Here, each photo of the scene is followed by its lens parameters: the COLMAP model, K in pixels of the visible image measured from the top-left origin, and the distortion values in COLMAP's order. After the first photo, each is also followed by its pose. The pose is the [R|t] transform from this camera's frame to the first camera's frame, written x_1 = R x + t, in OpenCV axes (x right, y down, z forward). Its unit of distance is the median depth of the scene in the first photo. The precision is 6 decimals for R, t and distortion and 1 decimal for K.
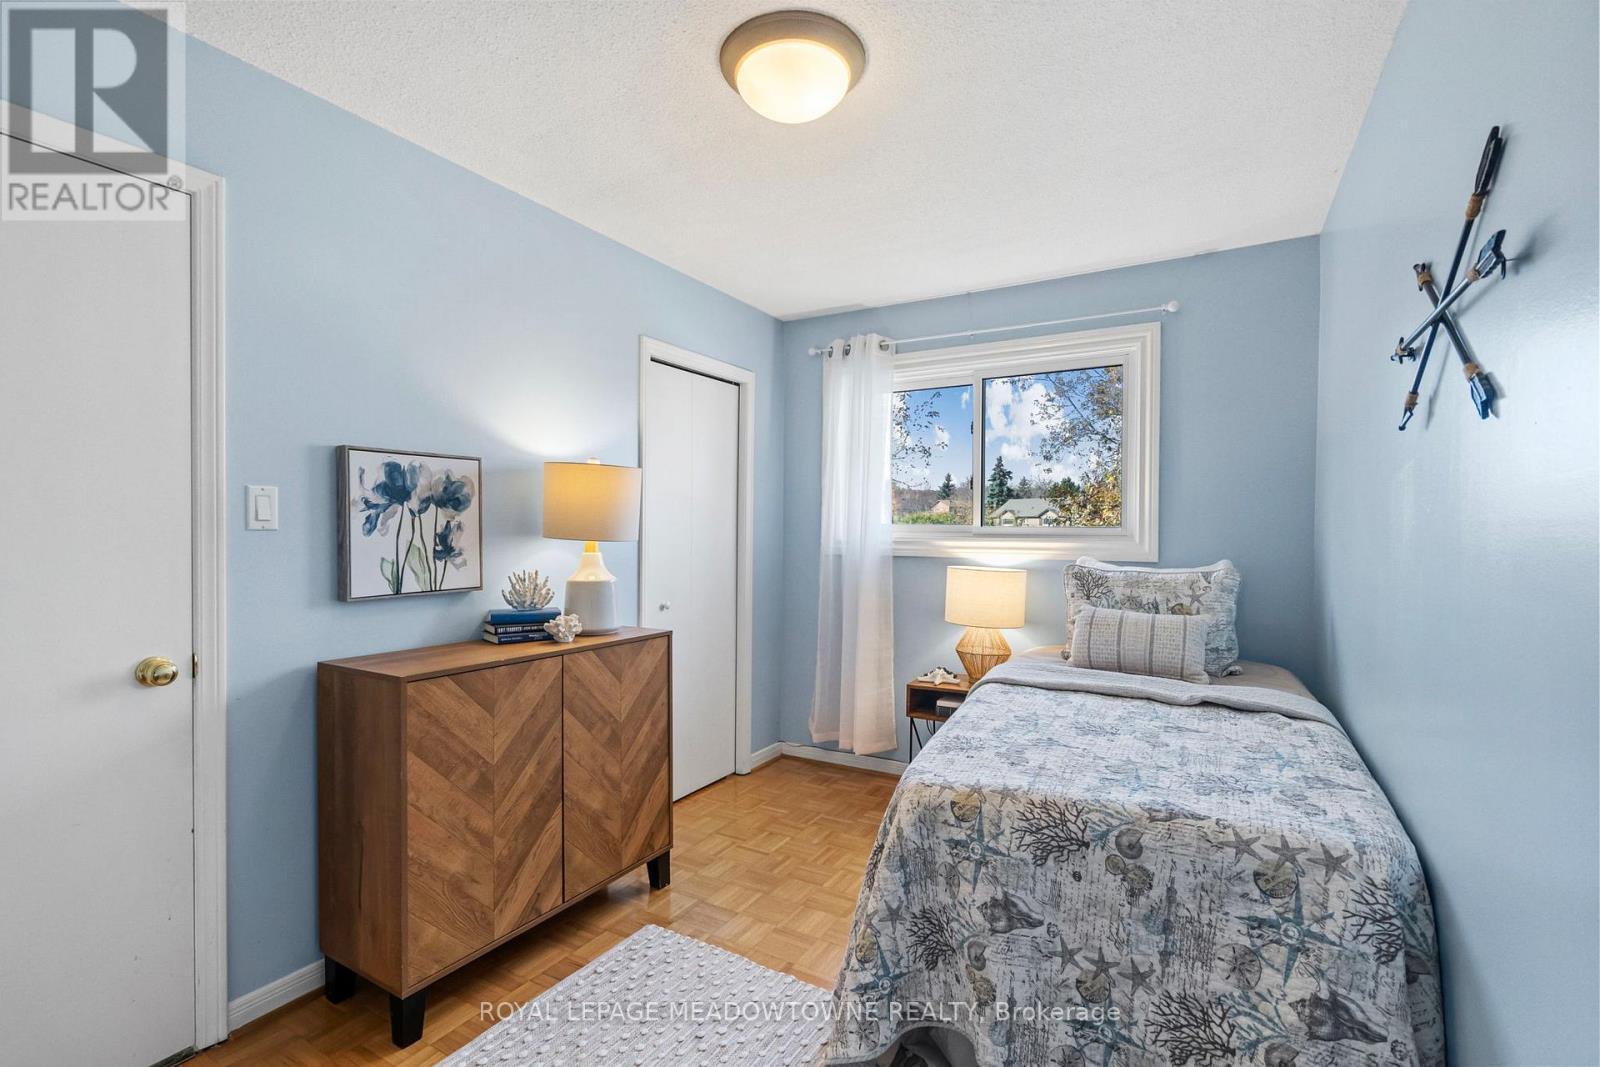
lens RADIAL K [[727.8, 0, 790.6], [0, 727.8, 535.4], [0, 0, 1]] dist [-0.013884, 0.000993]
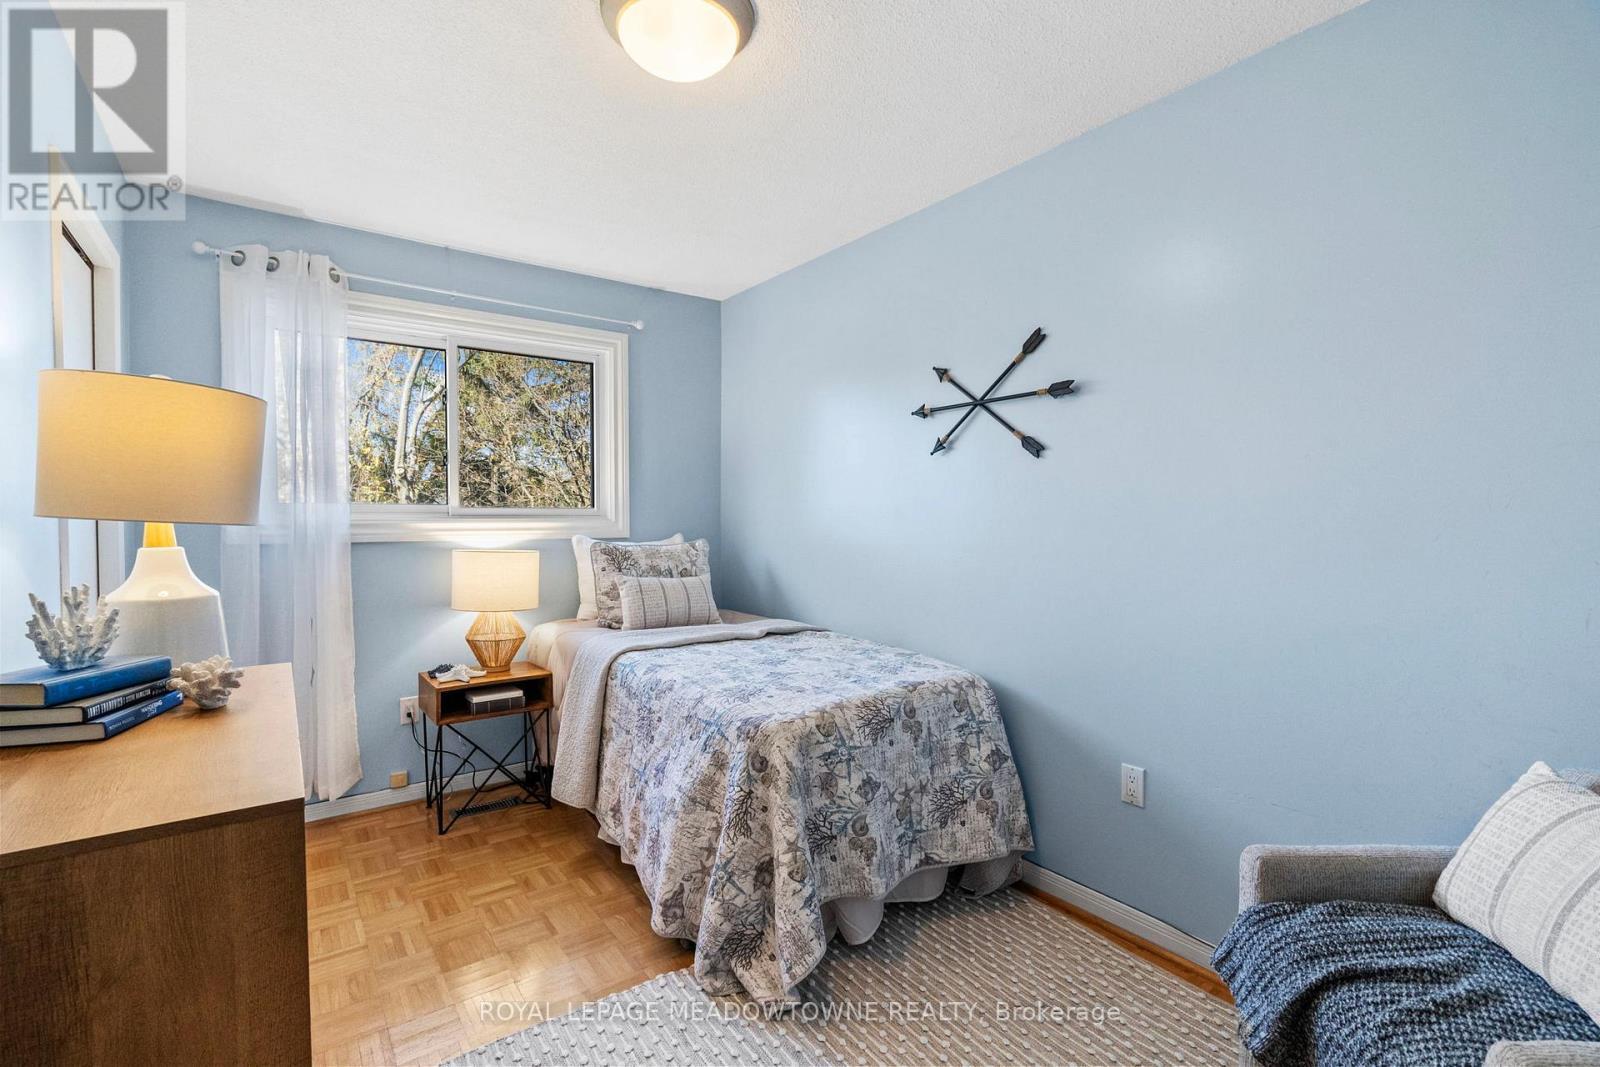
lens RADIAL K [[727.8, 0, 790.6], [0, 727.8, 535.4], [0, 0, 1]] dist [-0.013884, 0.000993]
pose [[0.384798, -0.028651, 0.922556, -0.981911], [0.007553, 0.999582, 0.027893, 0.004080], [-0.922970, -0.003766, 0.384853, 0.584837]]
